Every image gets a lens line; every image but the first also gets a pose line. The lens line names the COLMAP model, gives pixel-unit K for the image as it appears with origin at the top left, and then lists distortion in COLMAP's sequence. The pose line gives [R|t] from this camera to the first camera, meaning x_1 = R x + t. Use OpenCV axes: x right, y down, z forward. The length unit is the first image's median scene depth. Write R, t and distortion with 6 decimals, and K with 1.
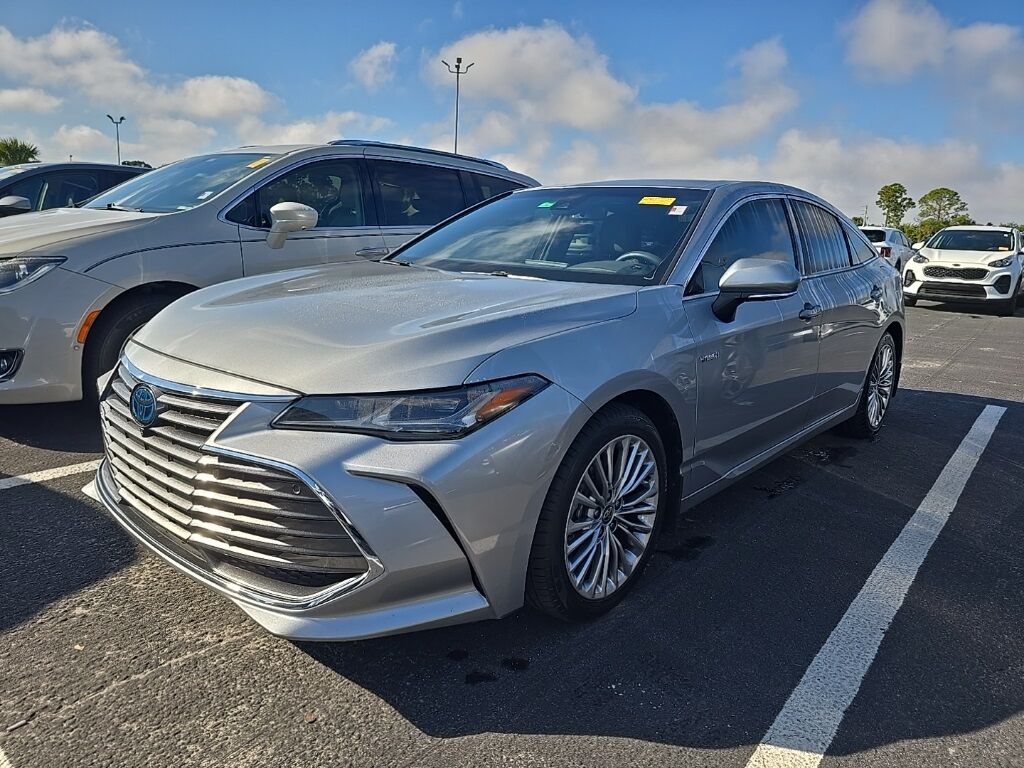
lens RADIAL K [[691.6, 0, 508.4], [0, 691.6, 392.5], [0, 0, 1]] dist [0.004965, -0.039729]
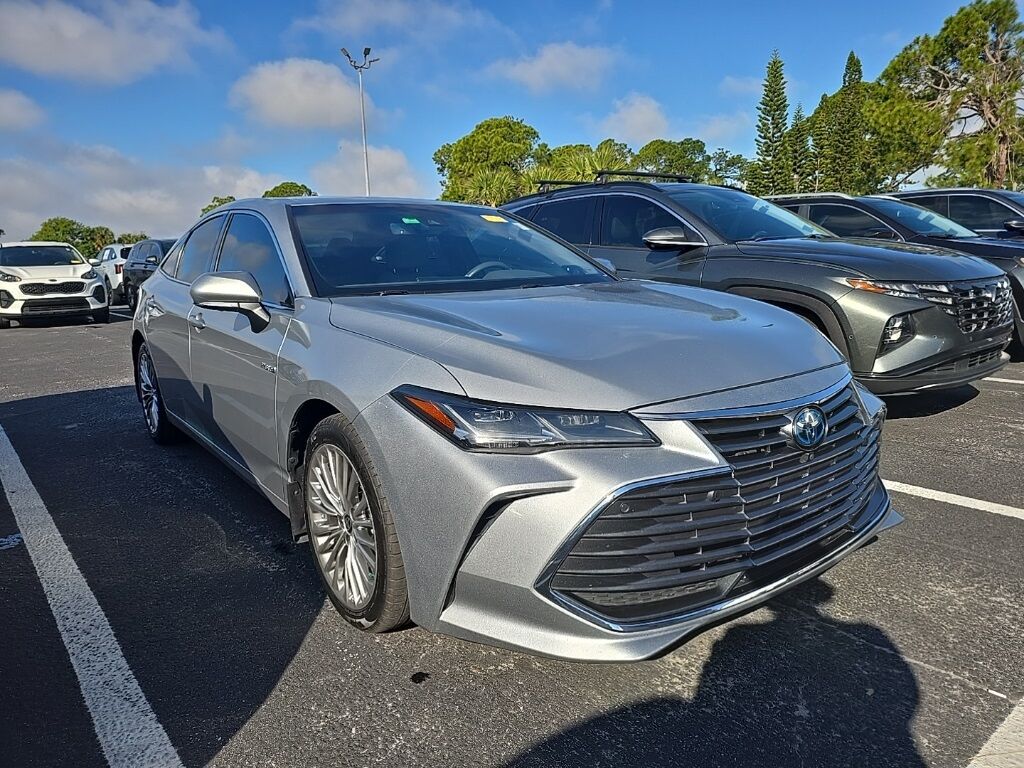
lens RADIAL K [[691.6, 0, 508.4], [0, 691.6, 392.5], [0, 0, 1]] dist [0.004965, -0.039729]
pose [[0.198796, -0.221669, 0.954643, -1.040892], [0.242322, 0.954957, 0.171281, -0.200026], [-0.949611, 0.197281, 0.243556, 0.793394]]
